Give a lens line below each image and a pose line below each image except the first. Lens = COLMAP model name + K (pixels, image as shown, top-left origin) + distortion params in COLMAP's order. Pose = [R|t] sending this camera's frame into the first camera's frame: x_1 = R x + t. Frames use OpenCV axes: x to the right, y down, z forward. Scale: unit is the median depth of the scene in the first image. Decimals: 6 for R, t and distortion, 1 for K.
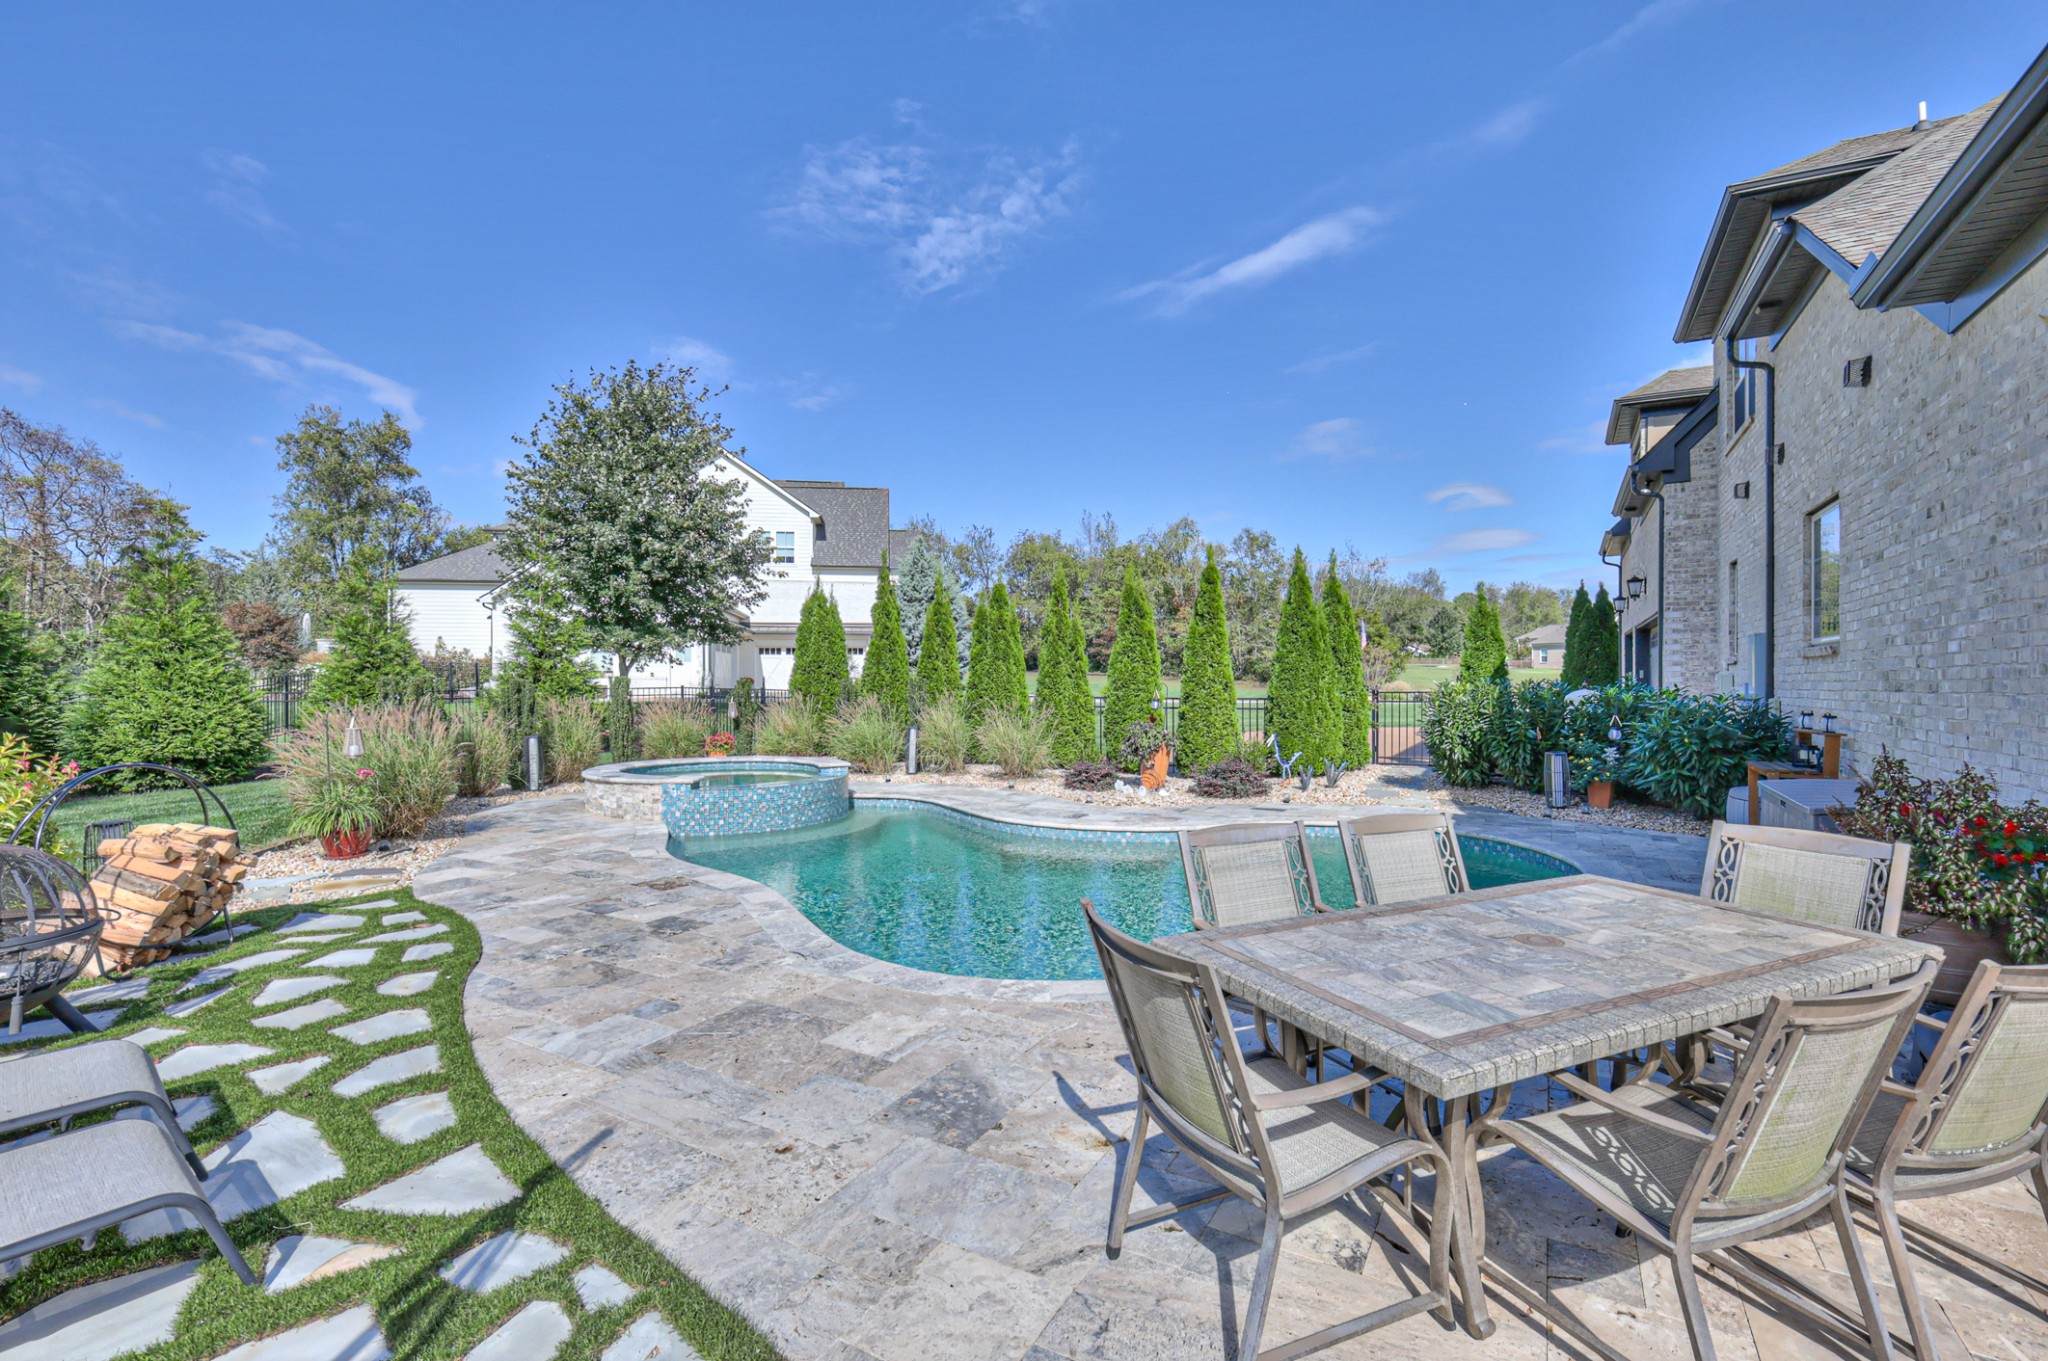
lens RADIAL K [[907.0, 0, 1035.2], [0, 907.0, 663.8], [0, 0, 1]] dist [0.001903, 0.000537]
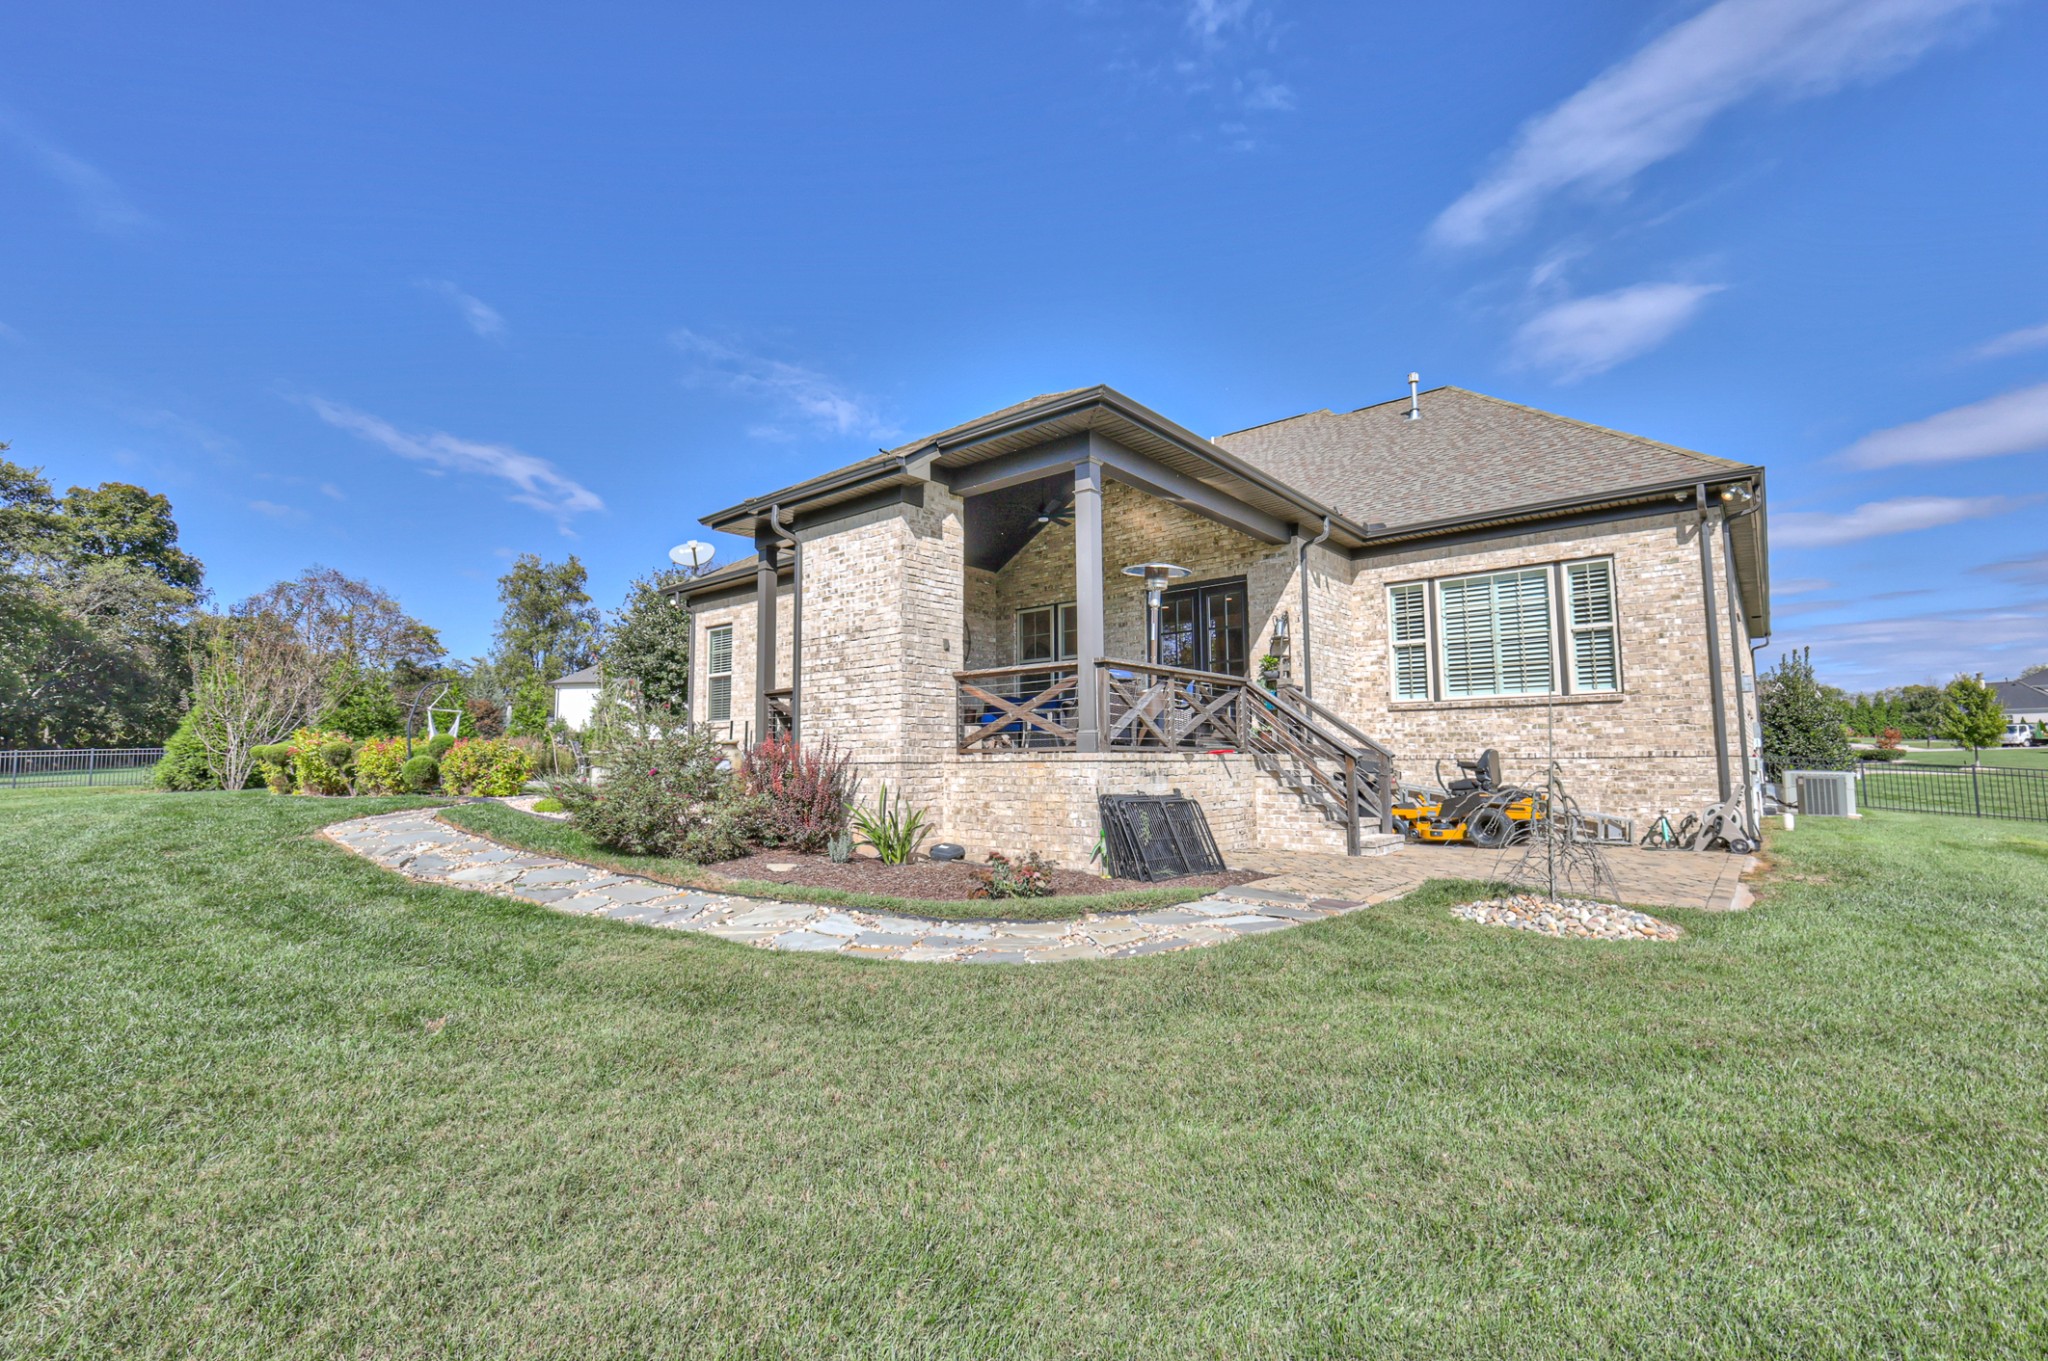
lens RADIAL K [[907.0, 0, 1035.2], [0, 907.0, 663.8], [0, 0, 1]] dist [0.001903, 0.000537]
pose [[0.987387, -0.024338, -0.156441, 0.176372], [0.010516, 0.996014, -0.088580, 0.010649], [0.157974, 0.085817, 0.983707, -0.208070]]
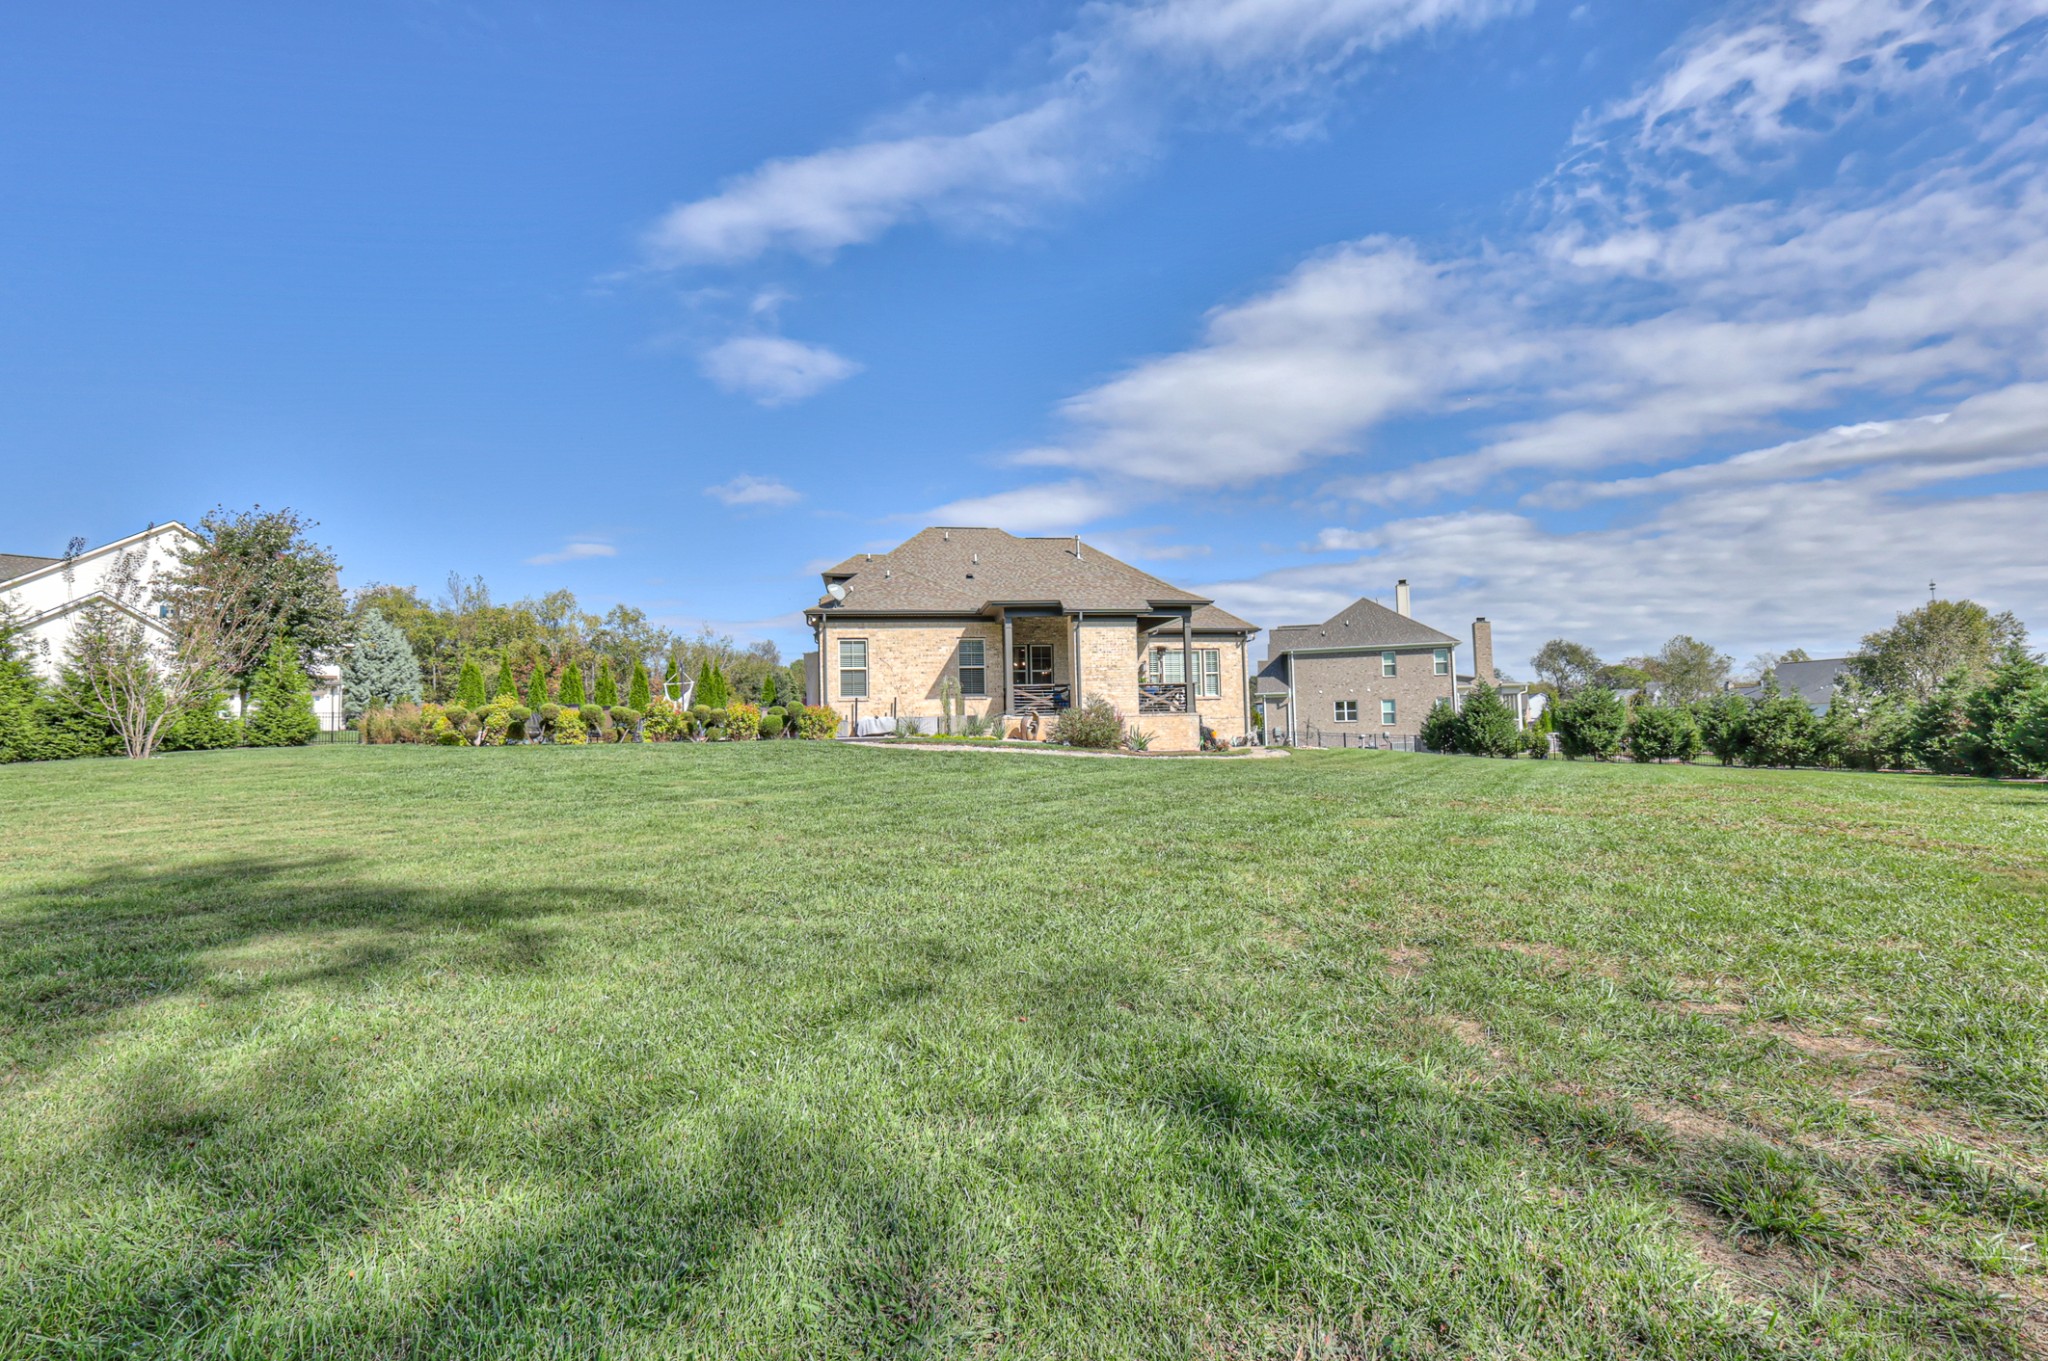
lens RADIAL K [[916.7, 0, 1037.7], [0, 916.7, 655.2], [0, 0, 1]] dist [0.002309, 0.000215]
pose [[0.771347, 0.042166, 0.635016, -0.128675], [0.006421, 0.997236, -0.074017, 0.015670], [-0.636382, 0.061170, 0.768945, -0.341558]]
